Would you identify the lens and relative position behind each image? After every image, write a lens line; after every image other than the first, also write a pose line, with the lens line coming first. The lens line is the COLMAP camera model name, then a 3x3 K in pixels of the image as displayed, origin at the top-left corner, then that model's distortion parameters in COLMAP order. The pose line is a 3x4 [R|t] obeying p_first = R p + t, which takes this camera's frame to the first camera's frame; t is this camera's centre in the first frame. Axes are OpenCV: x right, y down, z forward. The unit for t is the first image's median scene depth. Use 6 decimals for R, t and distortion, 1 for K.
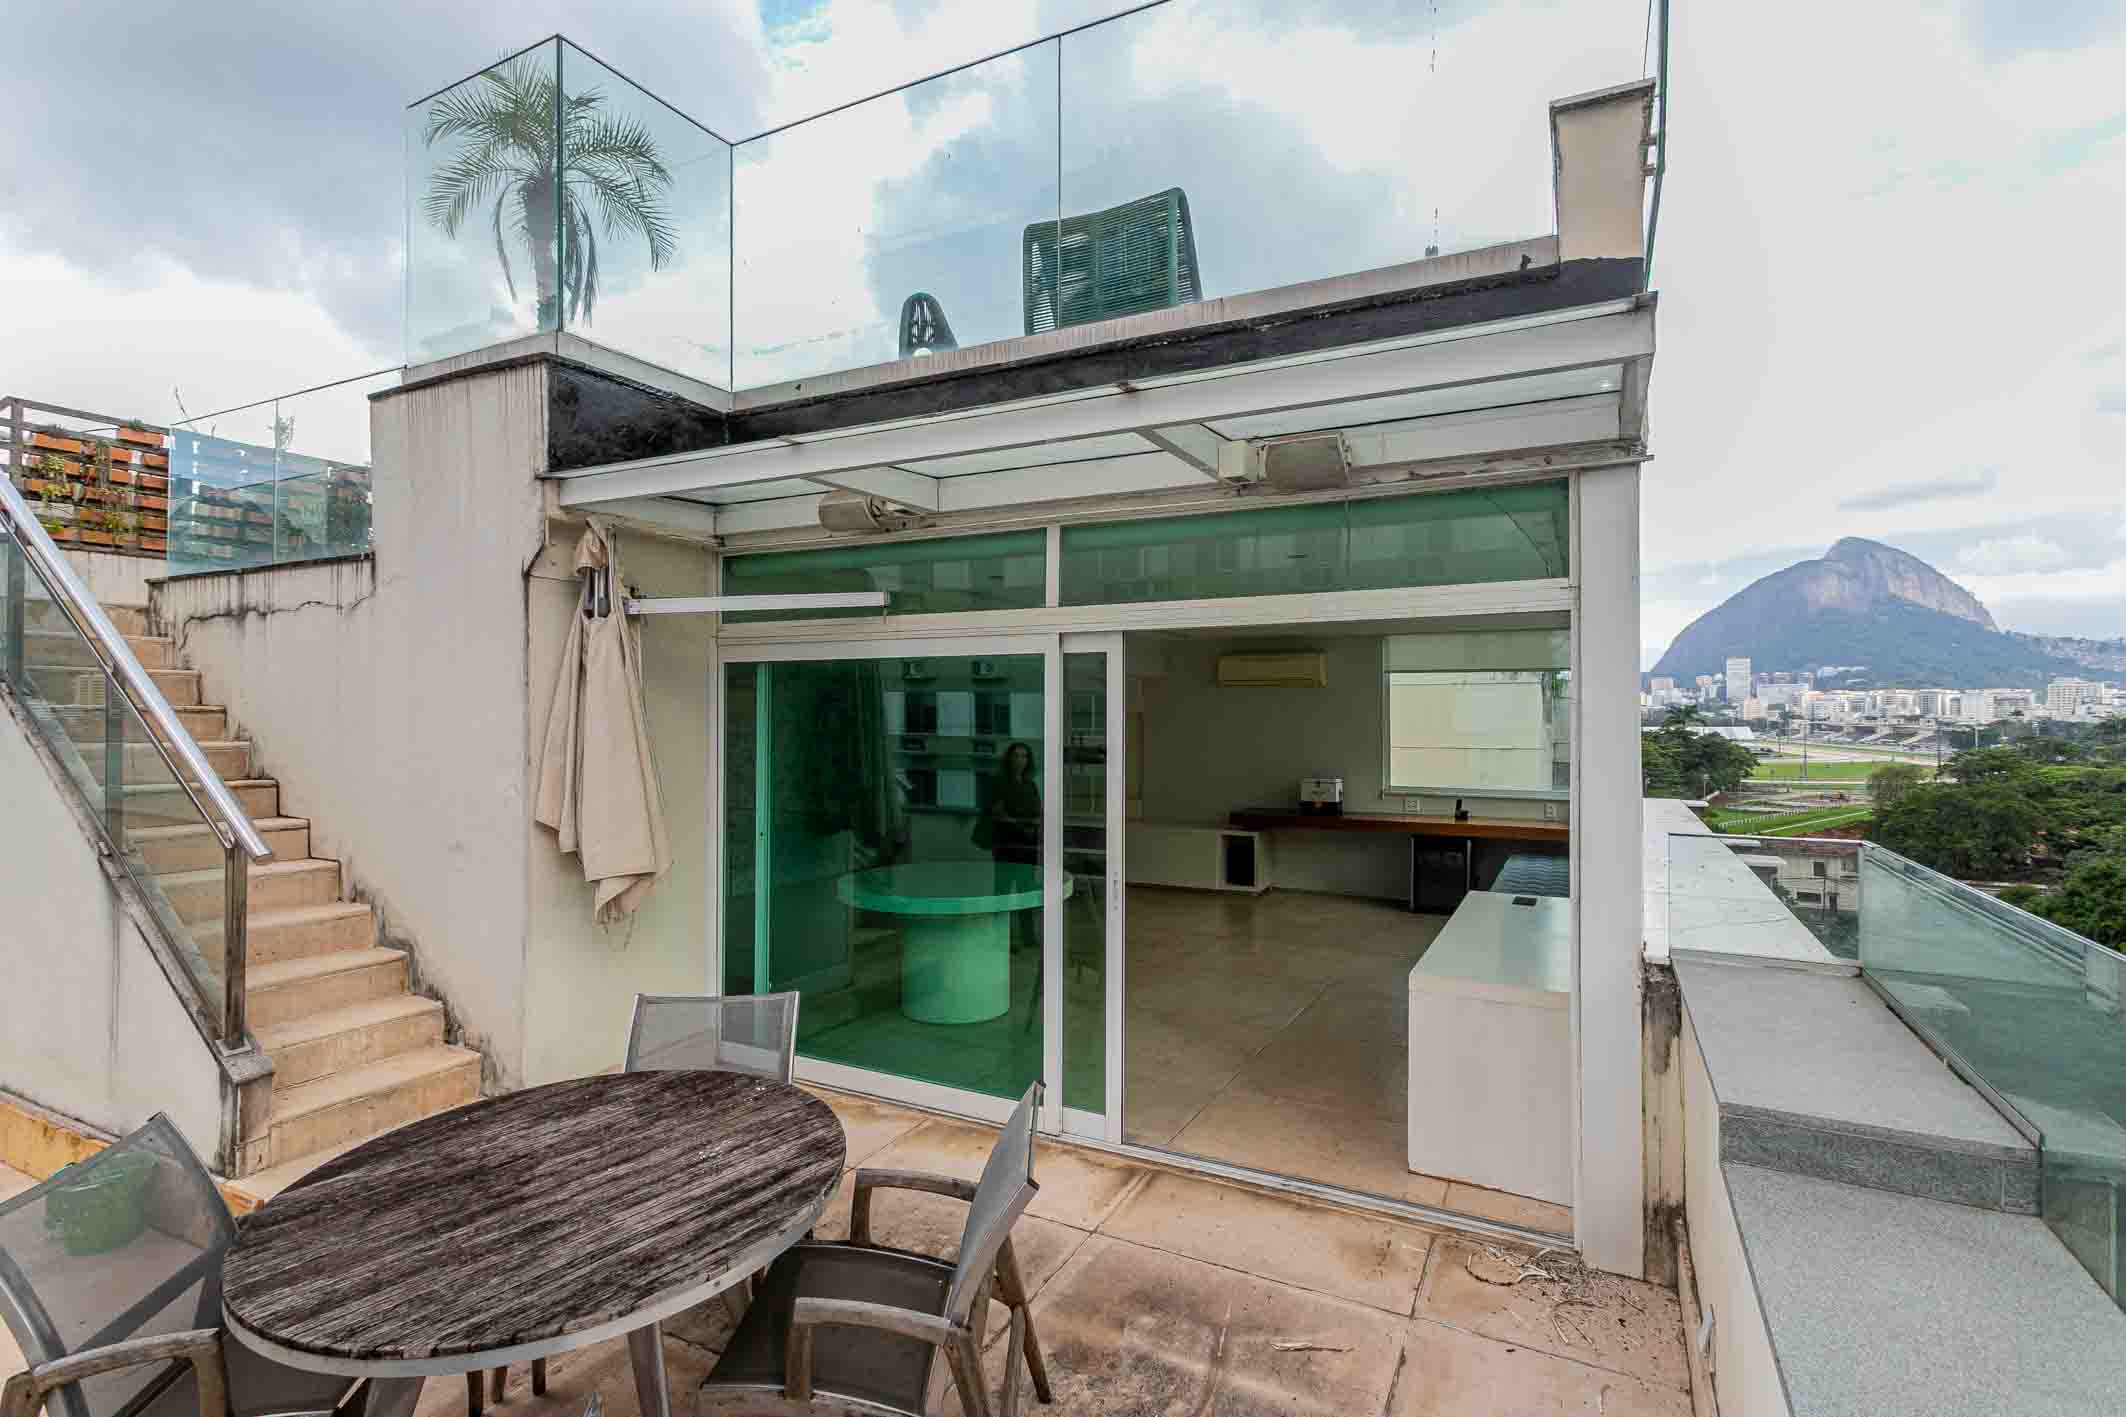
lens RADIAL K [[1007.6, 0, 1065.8], [0, 1007.6, 703.3], [0, 0, 1]] dist [0.002761, 0.001686]
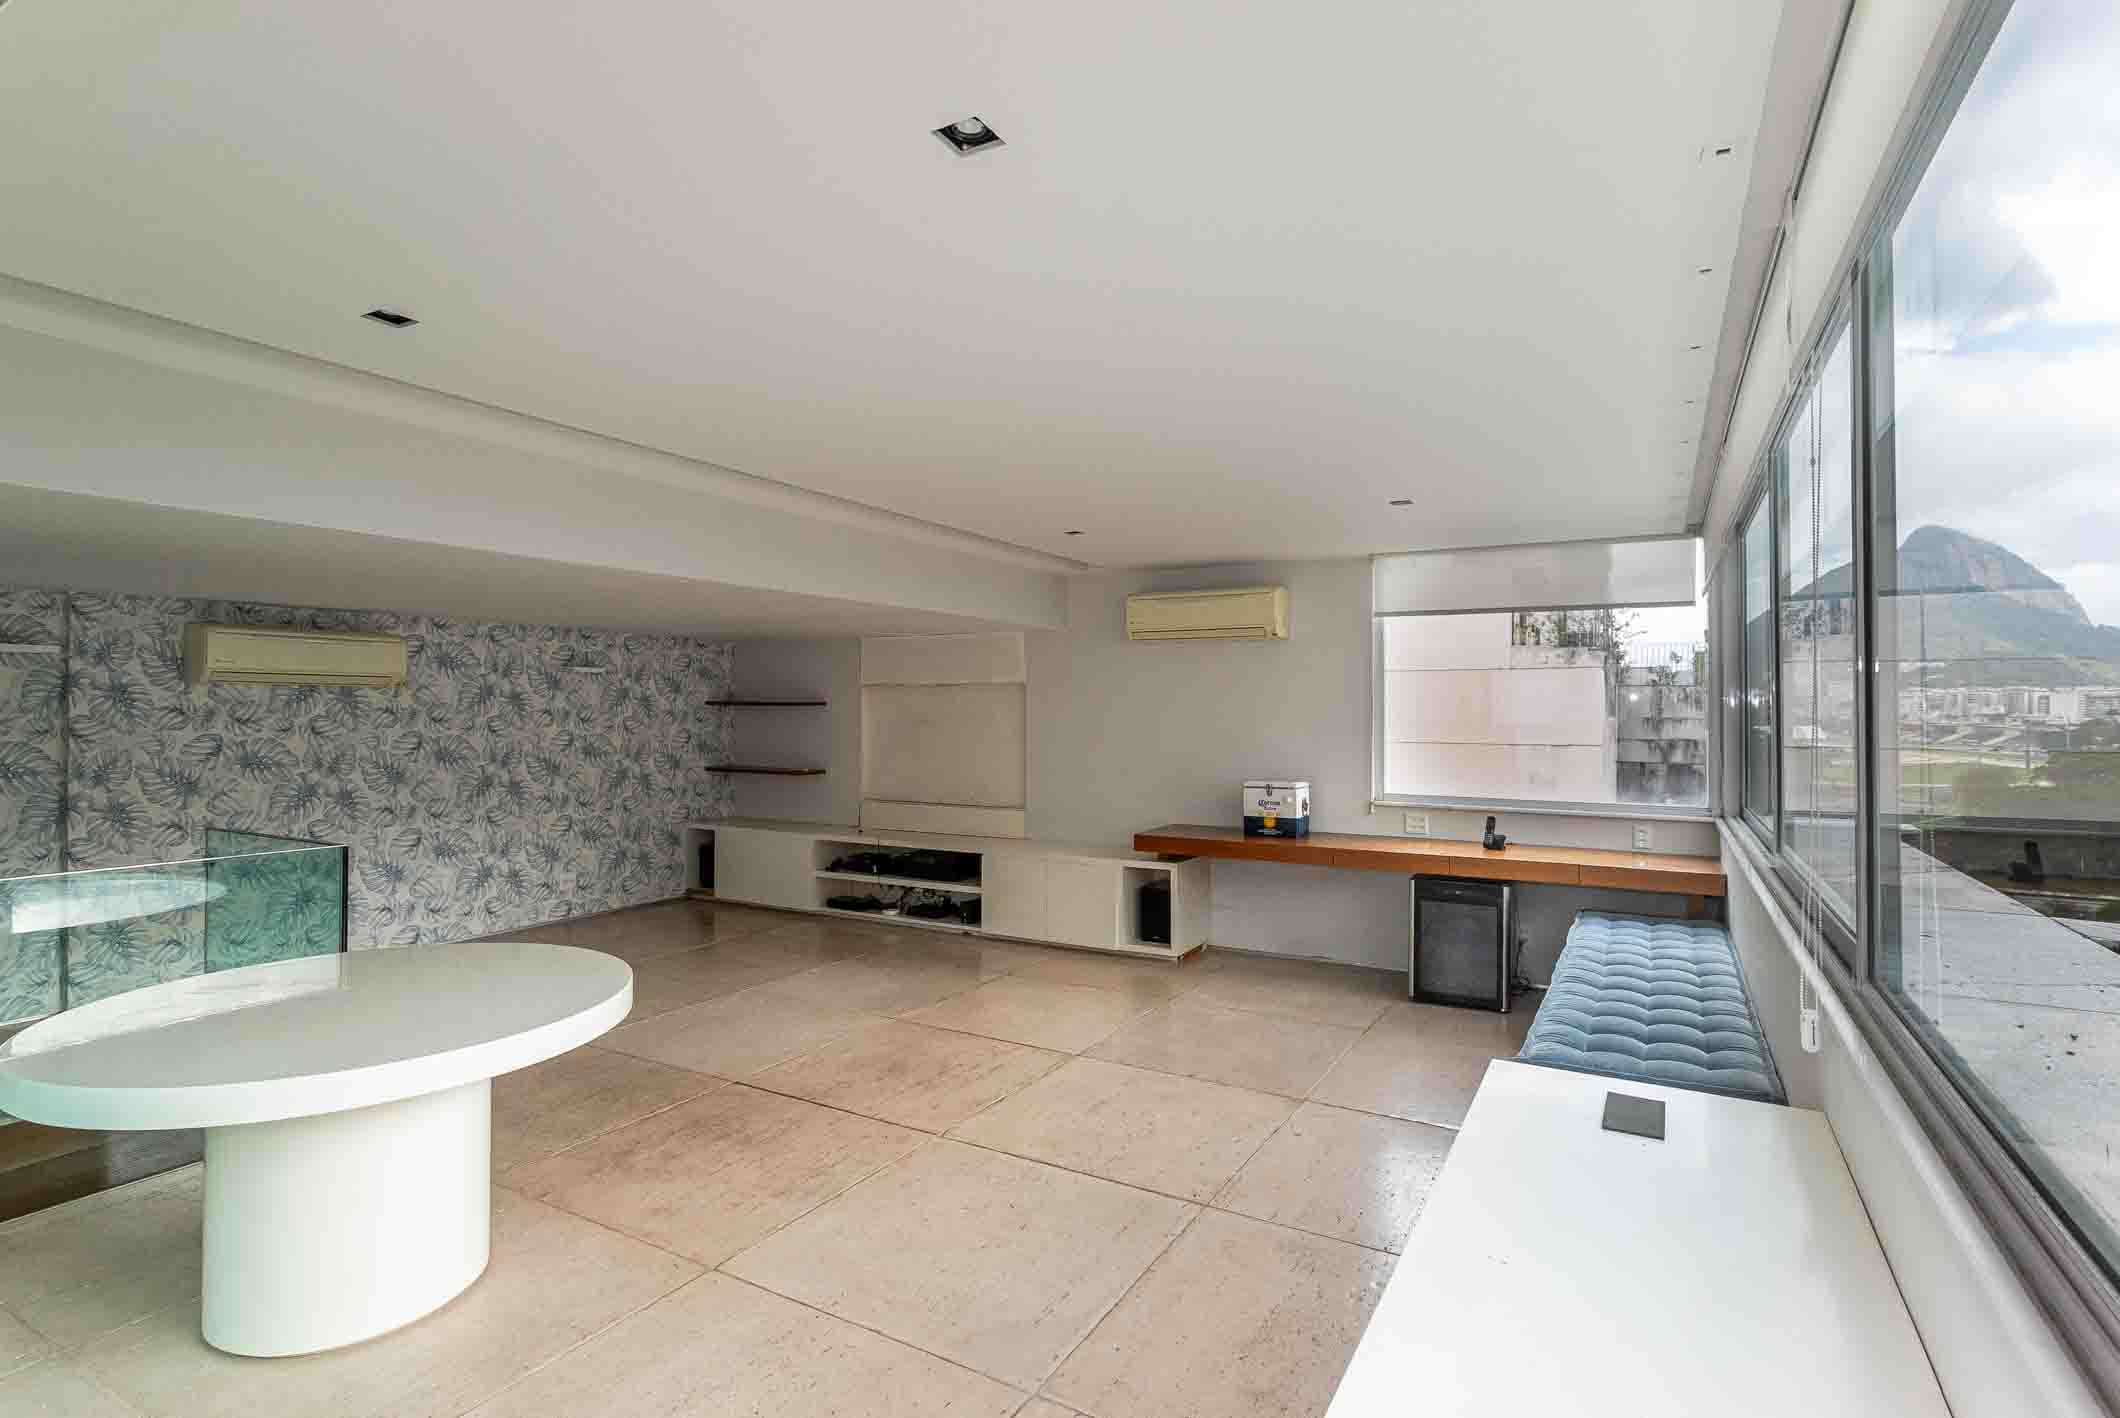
lens RADIAL K [[1043.4, 0, 1065.2], [0, 1043.4, 703.9], [0, 0, 1]] dist [0.003588, 0.000777]
pose [[0.999574, 0.002558, -0.029064, 0.137223], [-0.002430, 0.999987, 0.004415, 0.022473], [0.029075, -0.004343, 0.999568, 0.327005]]
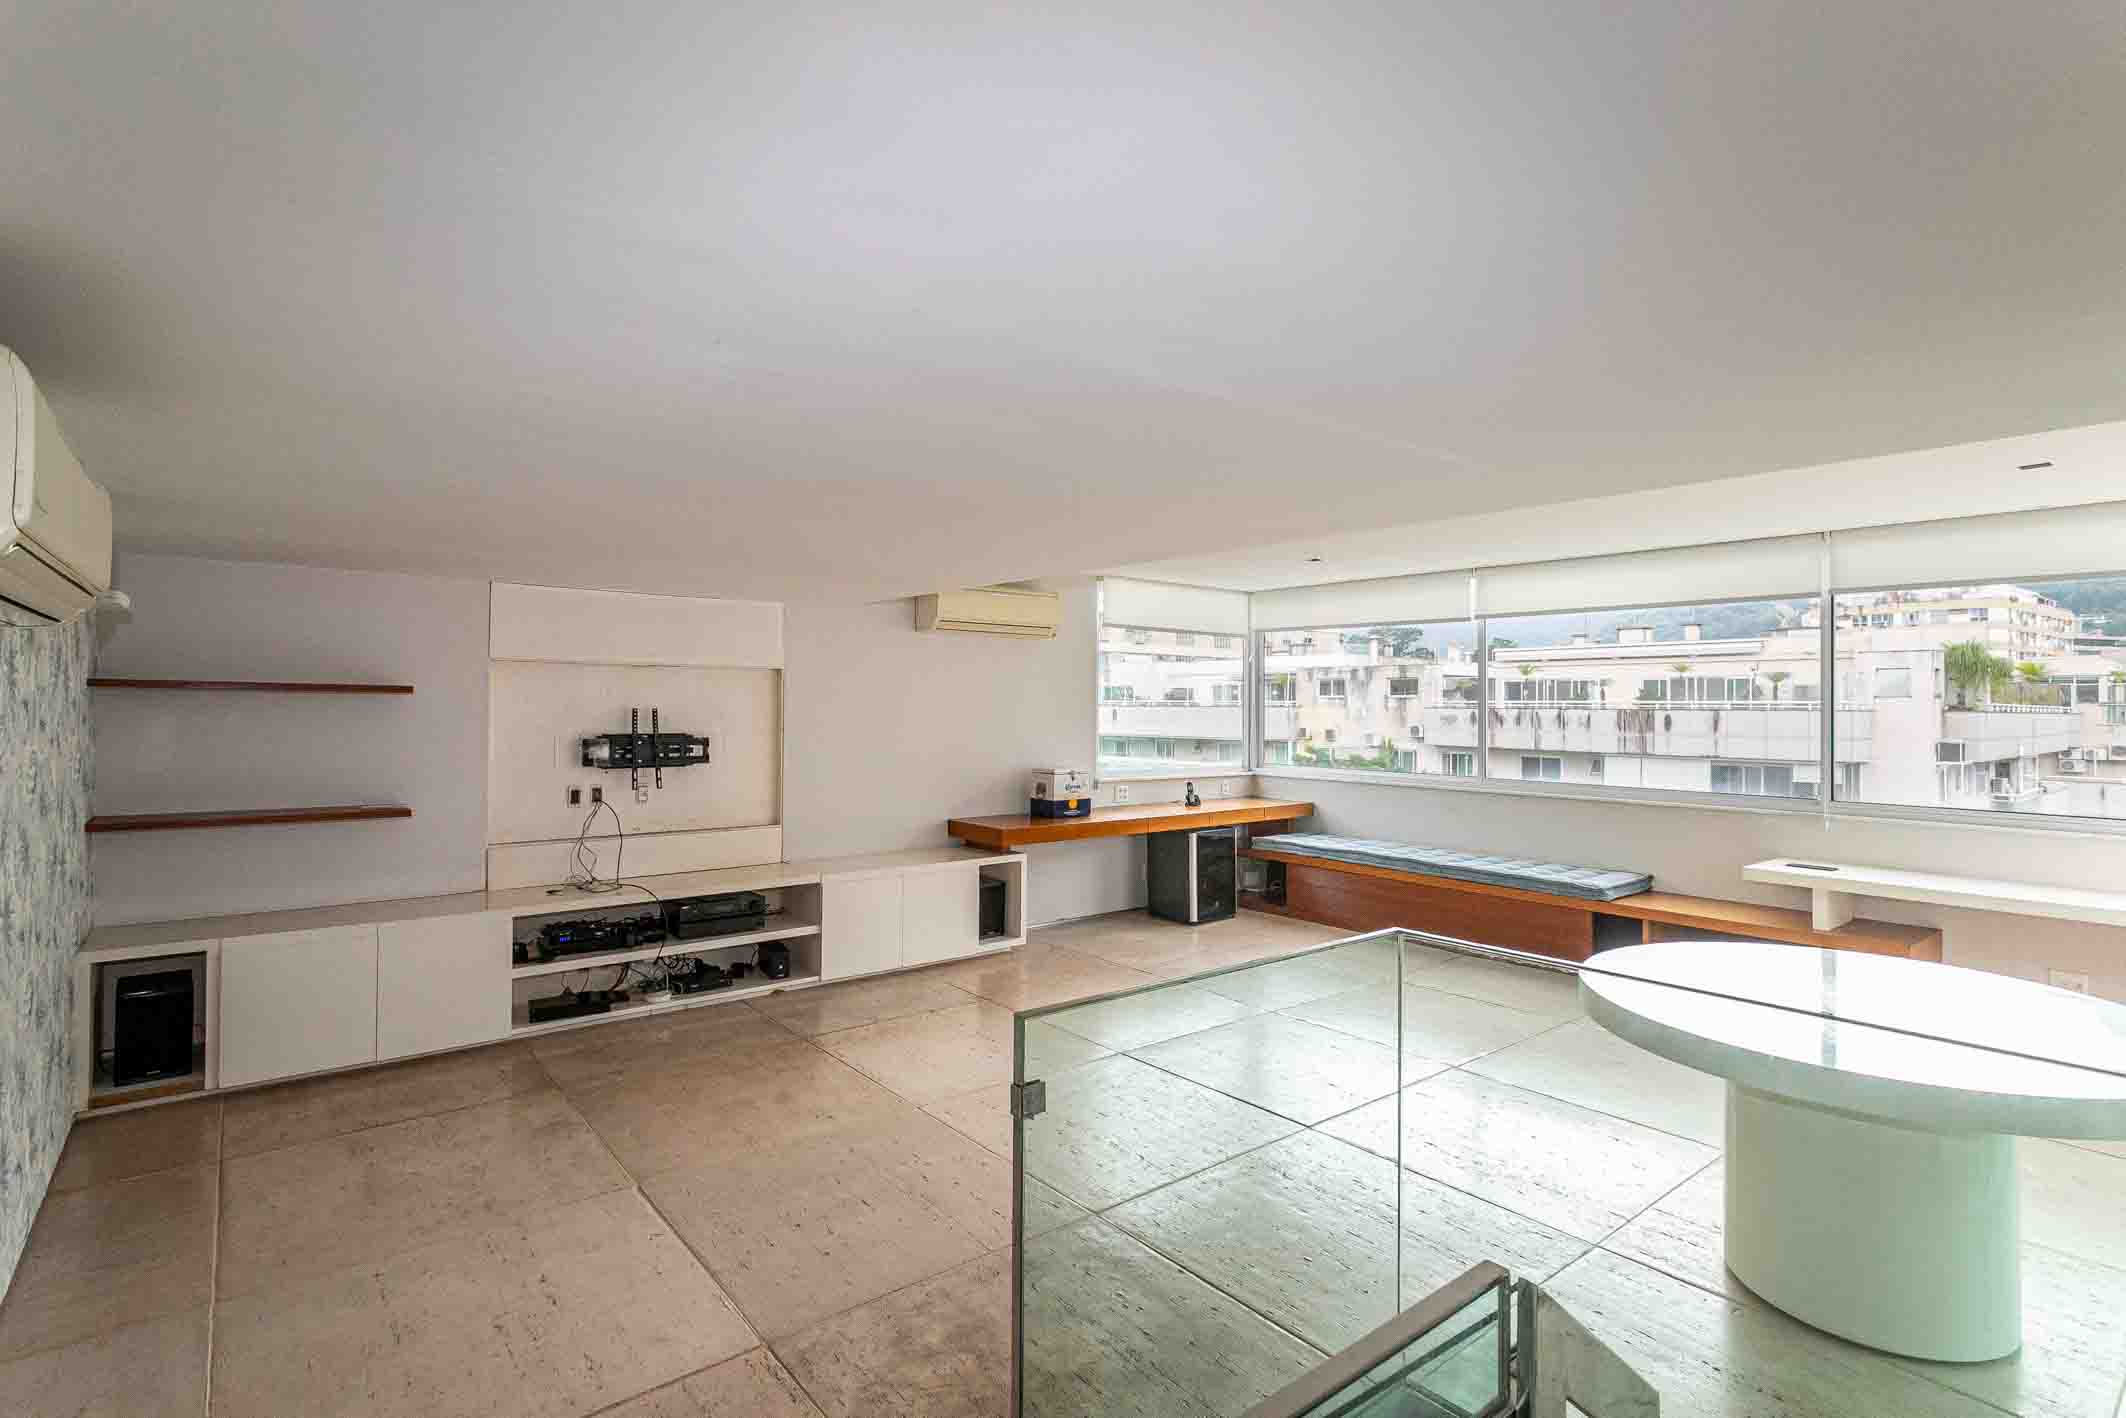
lens RADIAL K [[1046.4, 0, 1068.2], [0, 1046.4, 703.9], [0, 0, 1]] dist [0.003588, 0.000777]
pose [[0.396690, 0.001583, 0.917951, -0.404340], [-0.014476, 0.999885, 0.004532, 0.025941], [-0.917838, -0.015086, 0.396667, 0.685742]]
